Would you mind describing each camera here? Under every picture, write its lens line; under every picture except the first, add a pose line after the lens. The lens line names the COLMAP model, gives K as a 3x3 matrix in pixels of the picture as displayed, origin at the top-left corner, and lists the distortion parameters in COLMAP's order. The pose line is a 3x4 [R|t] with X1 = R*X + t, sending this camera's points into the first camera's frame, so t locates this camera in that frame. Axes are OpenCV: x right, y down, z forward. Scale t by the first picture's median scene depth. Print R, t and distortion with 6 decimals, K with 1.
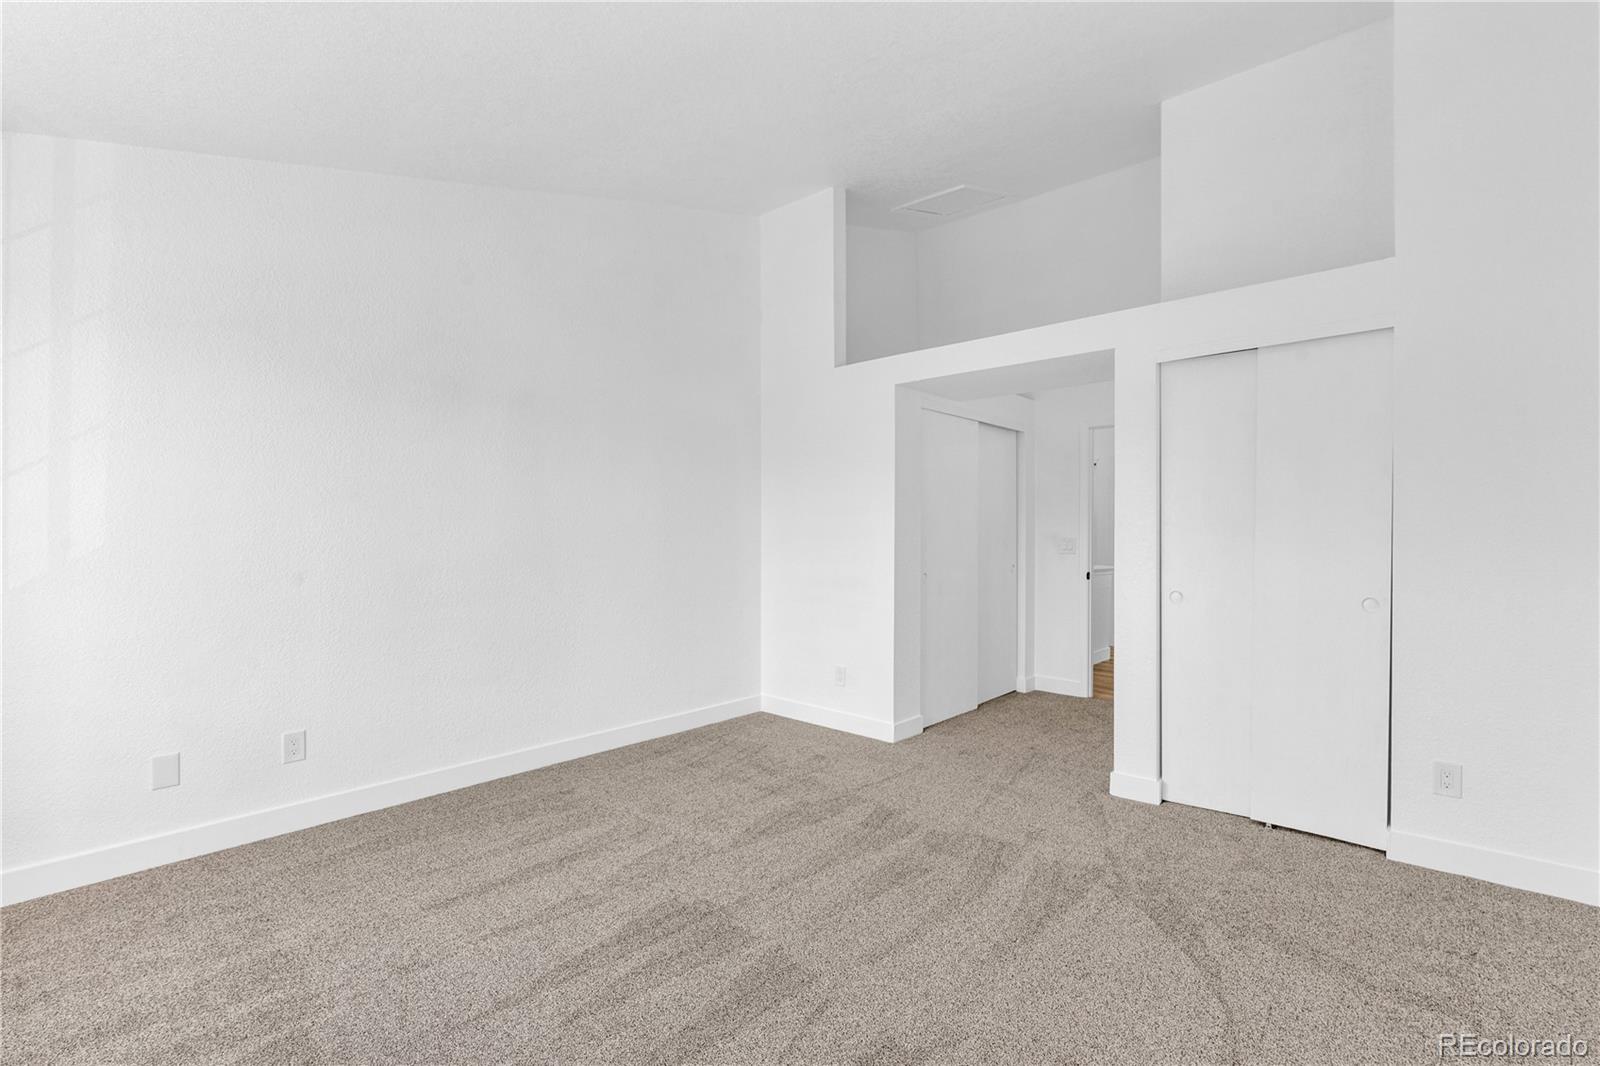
lens RADIAL K [[715.1, 0, 826.7], [0, 715.1, 534.0], [0, 0, 1]] dist [-0.001299, 0.000812]
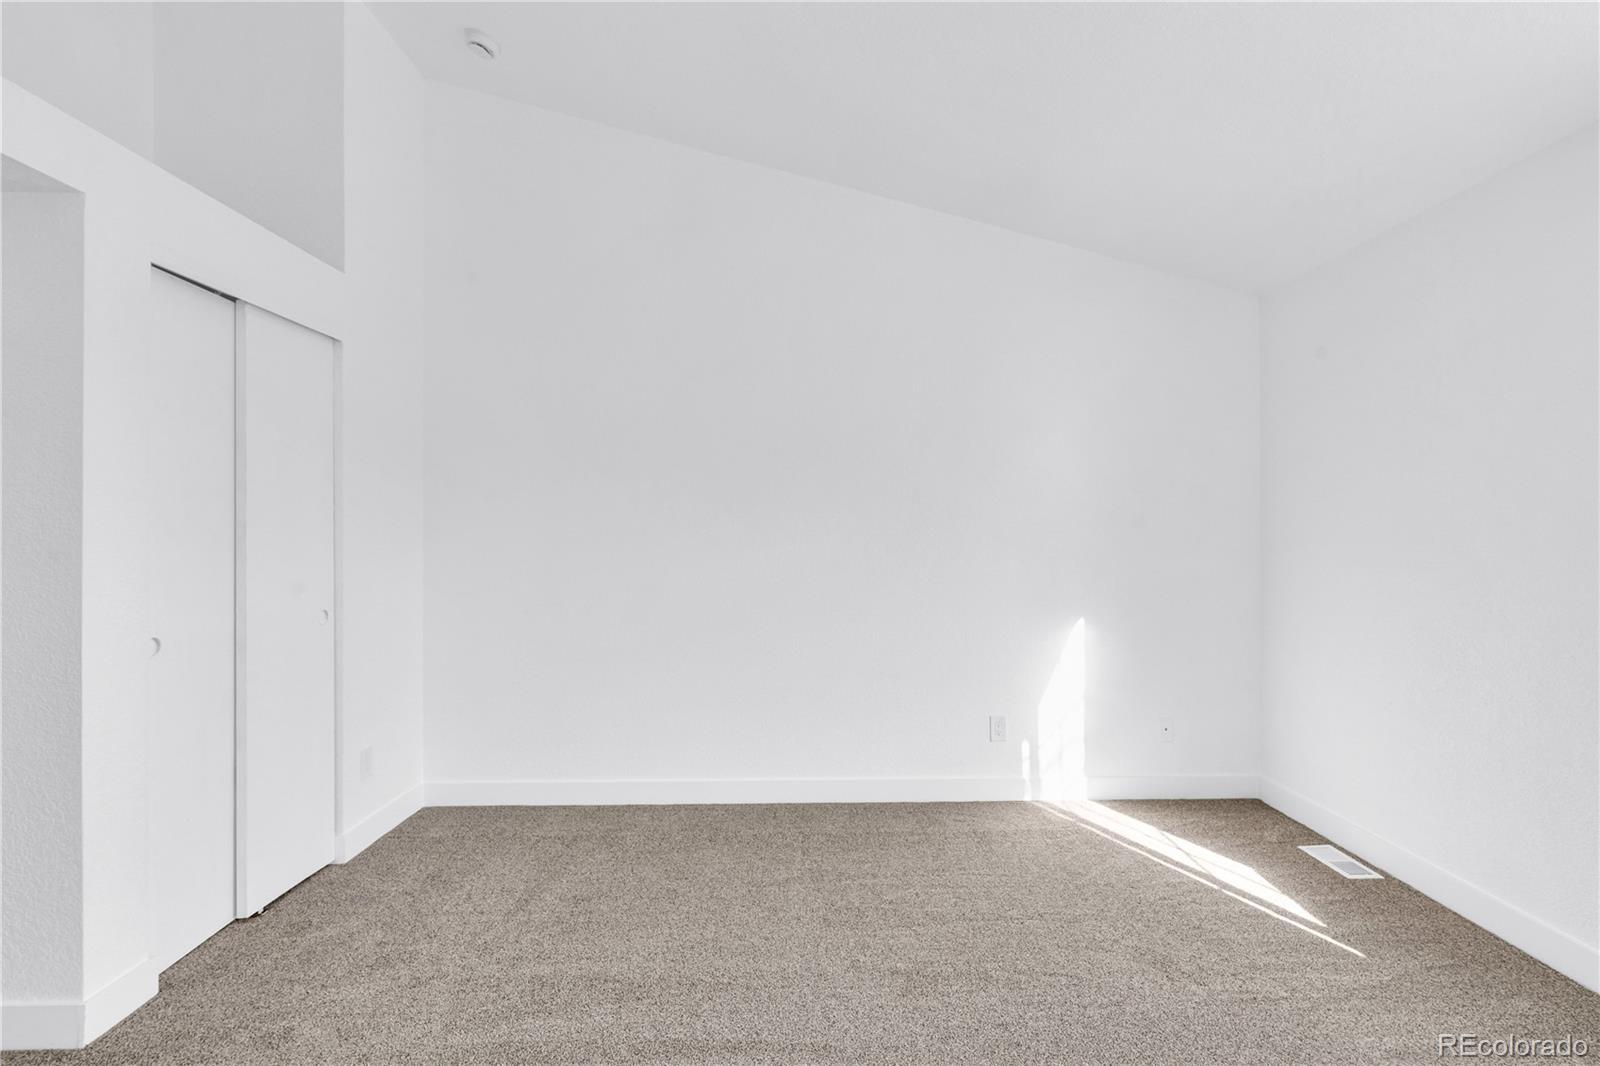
lens RADIAL K [[745.6, 0, 806.2], [0, 745.6, 530.6], [0, 0, 1]] dist [-0.011014, 0.005606]
pose [[-0.647904, 0.006440, 0.761695, -0.375352], [-0.001340, 0.999953, -0.009595, -0.005932], [-0.761721, -0.007237, -0.647865, 1.001749]]
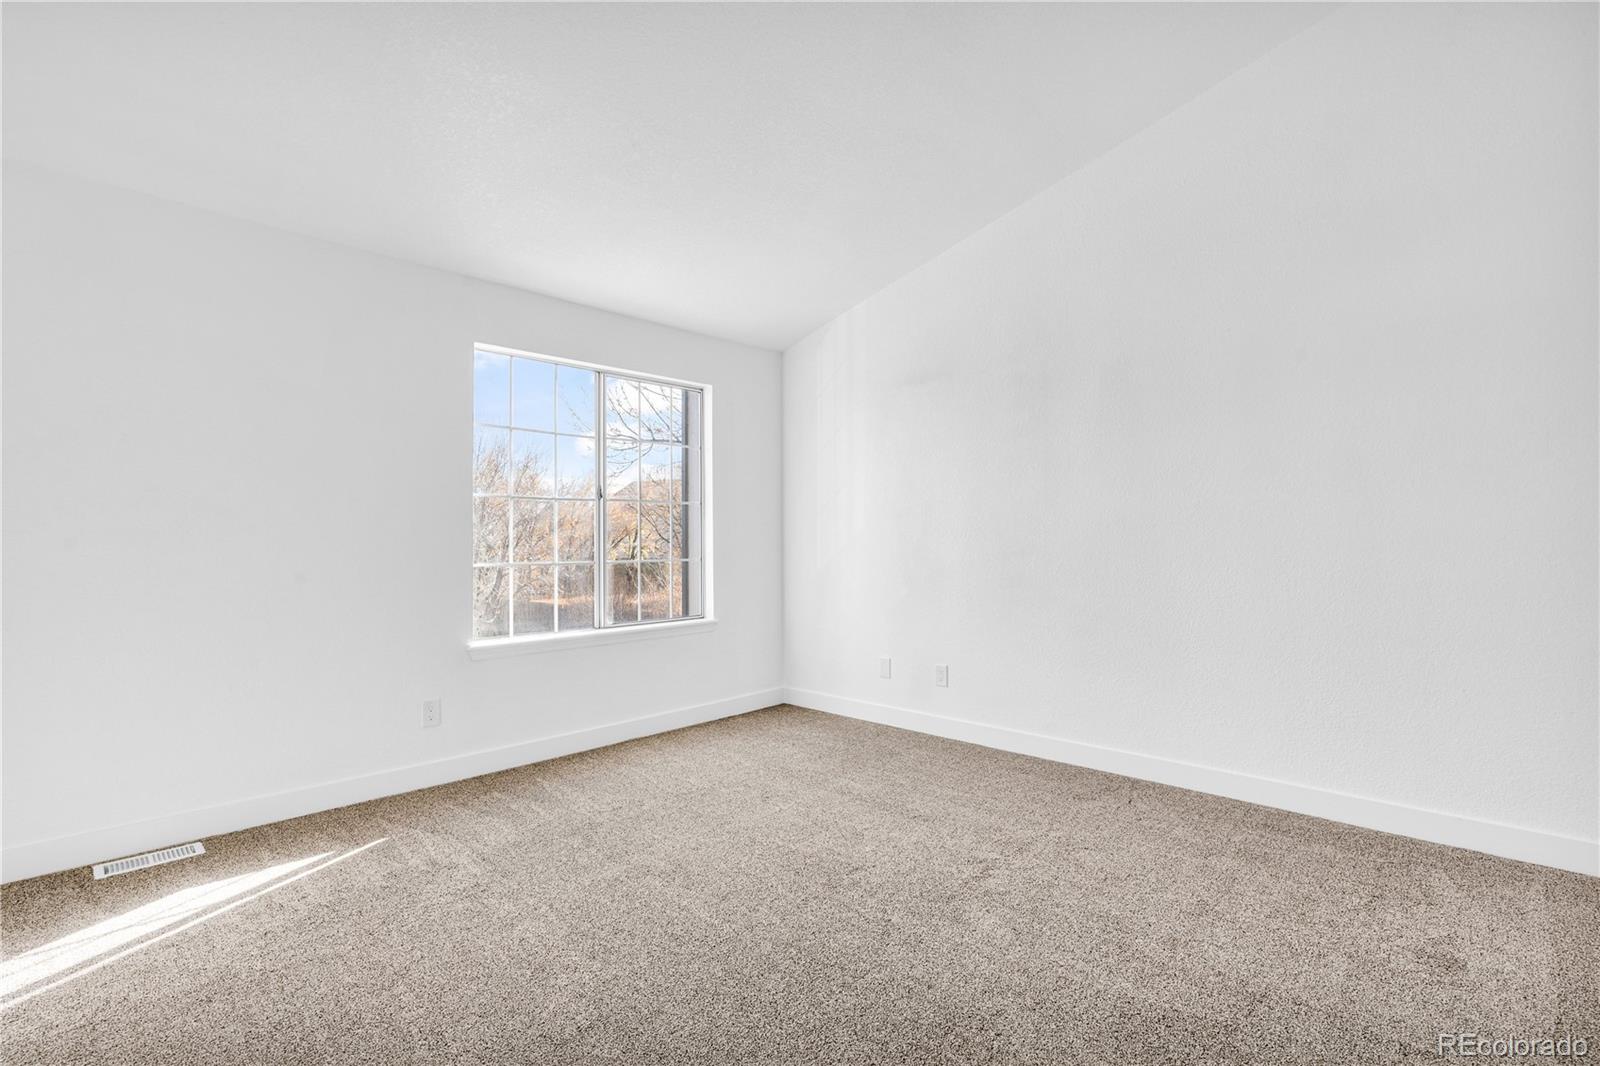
lens RADIAL K [[745.6, 0, 806.2], [0, 745.6, 530.6], [0, 0, 1]] dist [-0.011014, 0.005606]
pose [[-0.055252, -0.011779, -0.998403, 0.621651], [0.004147, 0.999919, -0.012026, 0.029979], [0.998464, -0.004805, -0.055199, 0.717978]]
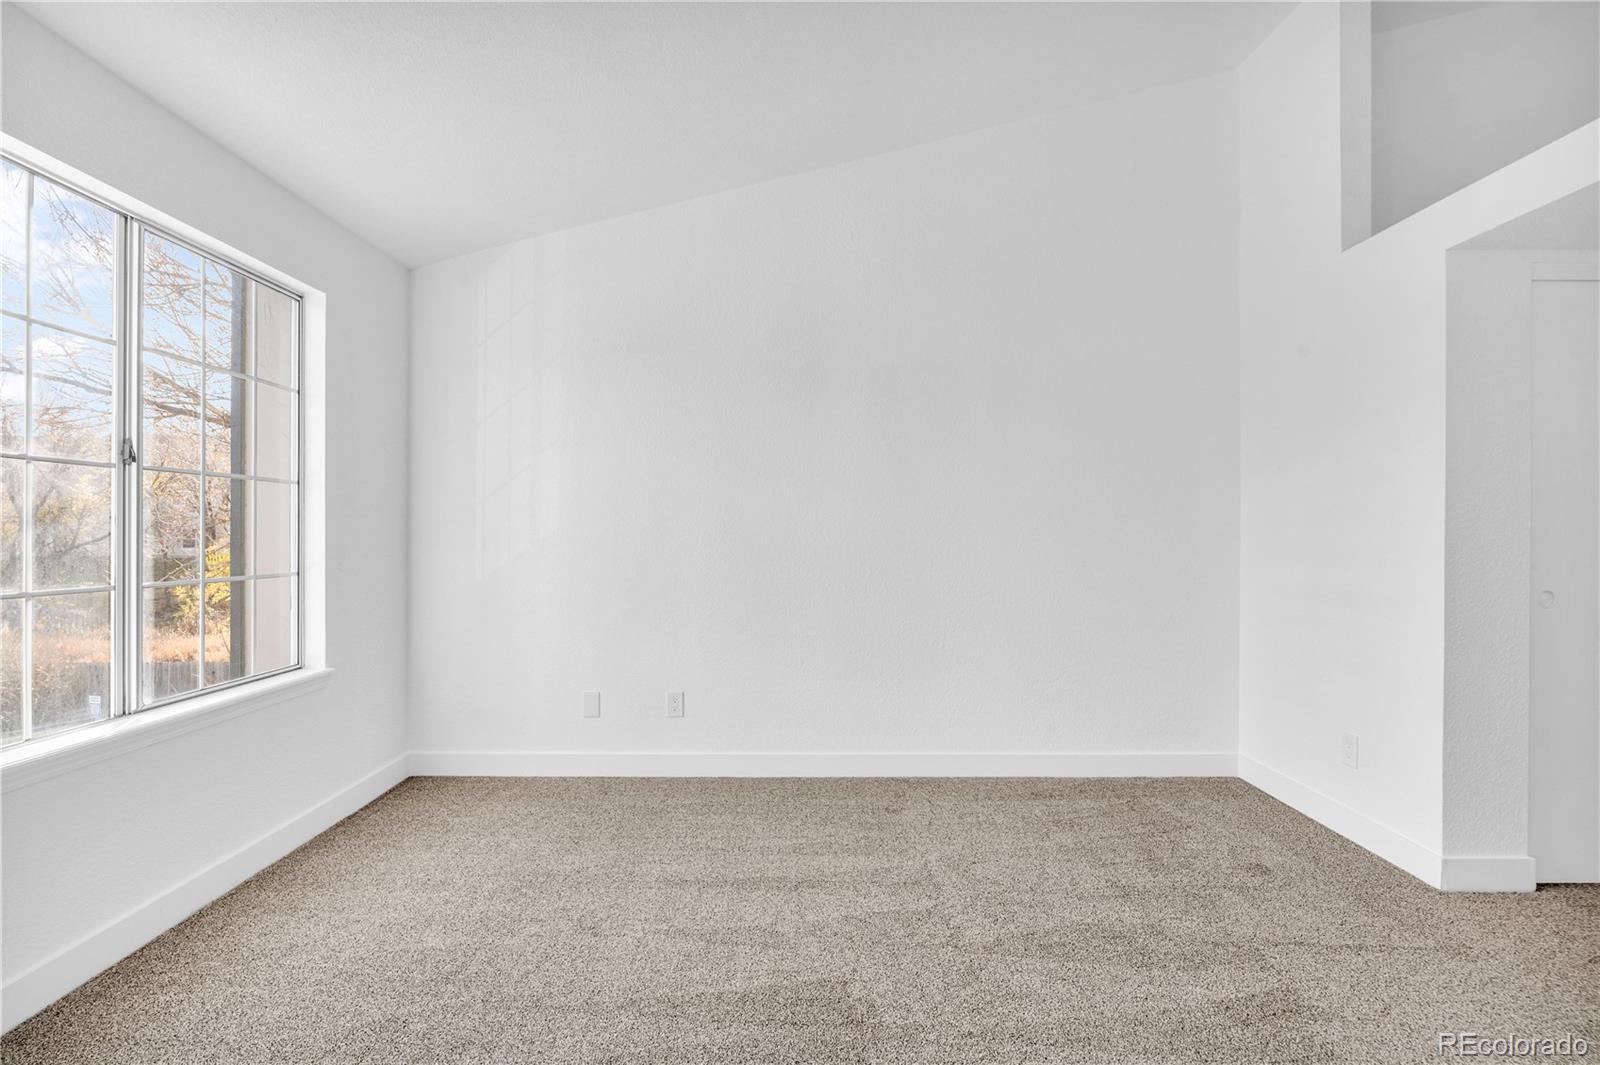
lens RADIAL K [[745.6, 0, 806.2], [0, 745.6, 530.1], [0, 0, 1]] dist [-0.011014, 0.005606]
pose [[0.656267, -0.004723, -0.754514, 0.265405], [-0.000126, 0.999980, -0.006370, 0.021890], [0.754528, 0.004275, 0.656253, 0.322765]]
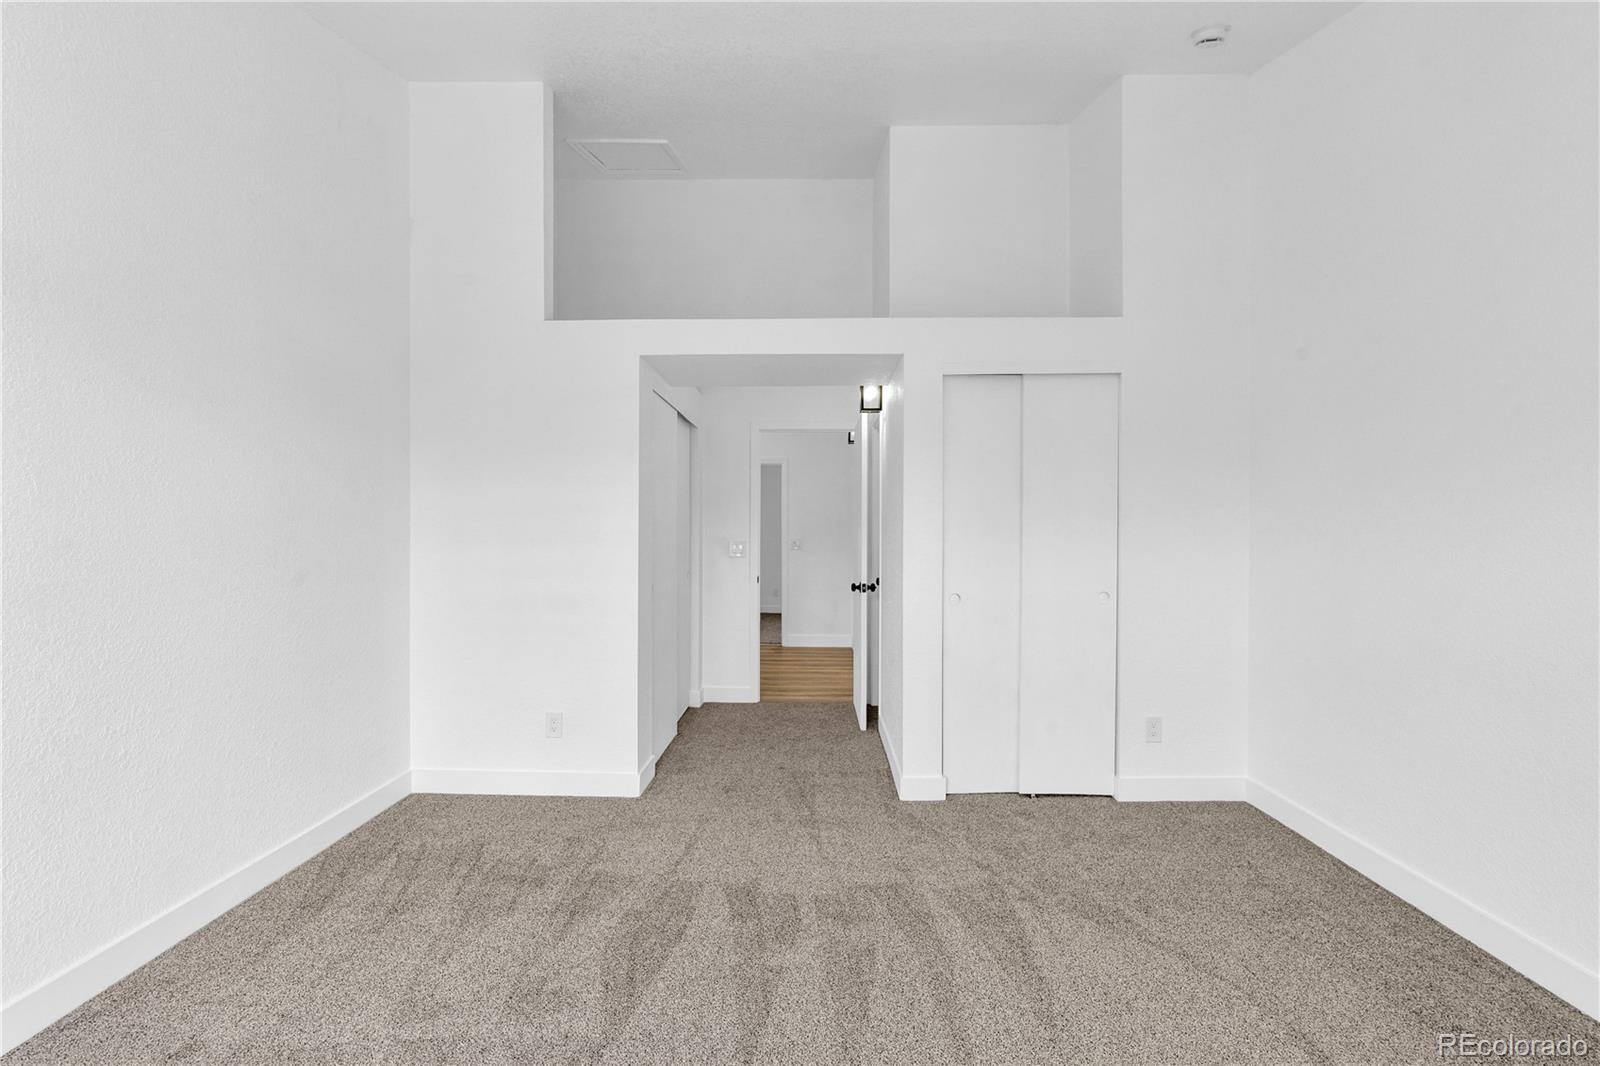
lens RADIAL K [[704.7, 0, 807.5], [0, 704.7, 537.5], [0, 0, 1]] dist [-0.005314, 0.000179]
pose [[0.772692, -0.001976, 0.634778, -0.343814], [0.000098, 0.999996, 0.002994, -0.006342], [-0.634781, -0.002251, 0.772689, 0.337689]]
